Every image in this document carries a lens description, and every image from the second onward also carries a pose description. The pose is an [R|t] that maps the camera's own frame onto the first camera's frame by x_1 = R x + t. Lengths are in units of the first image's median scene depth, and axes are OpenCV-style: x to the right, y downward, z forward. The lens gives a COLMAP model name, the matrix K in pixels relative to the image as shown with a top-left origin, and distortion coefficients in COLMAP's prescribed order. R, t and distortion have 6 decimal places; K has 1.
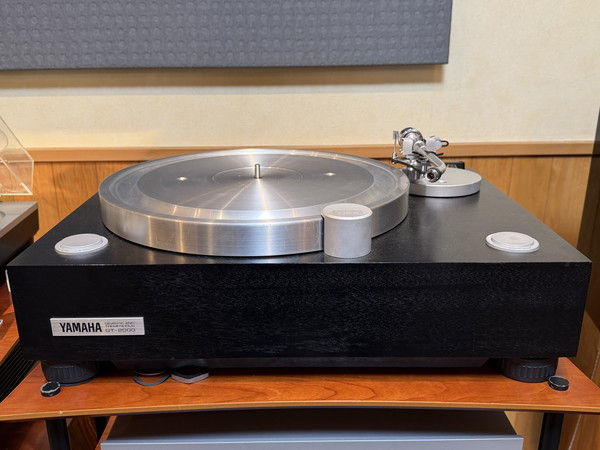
lens RADIAL K [[588.4, 0, 300.0], [0, 588.4, 225.0], [0, 0, 1]] dist [0.119659, -0.296927]
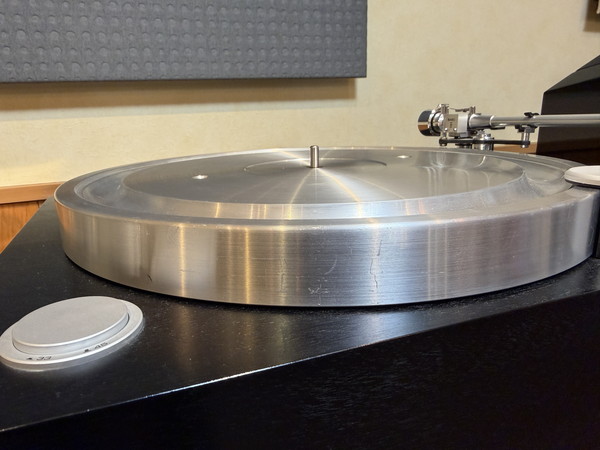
lens RADIAL K [[436.8, 0, 273.5], [0, 436.8, 224.4], [0, 0, 1]] dist [-0.004348, 0.005503]
pose [[0.943683, -0.108895, 0.312417, -0.172245], [0.131891, 0.989826, -0.053378, -0.000091], [-0.303426, 0.091577, 0.948444, 0.367422]]
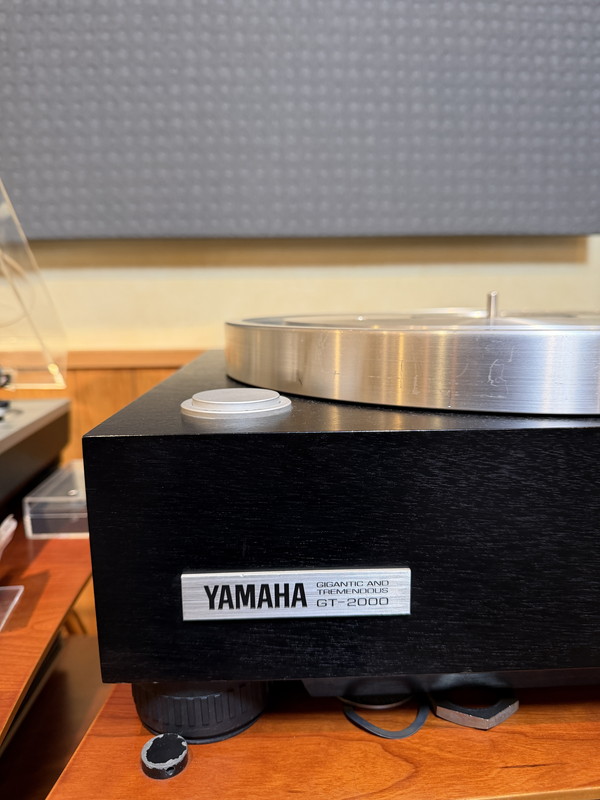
lens RADIAL K [[591.2, 0, 300.0], [0, 591.2, 400.0], [0, 0, 1]] dist [0.038452, -0.144062]
pose [[0.999551, -0.007569, 0.028999, -0.174203], [0.011773, 0.988966, -0.147671, 0.050651], [-0.027561, 0.147946, 0.988611, 0.294780]]
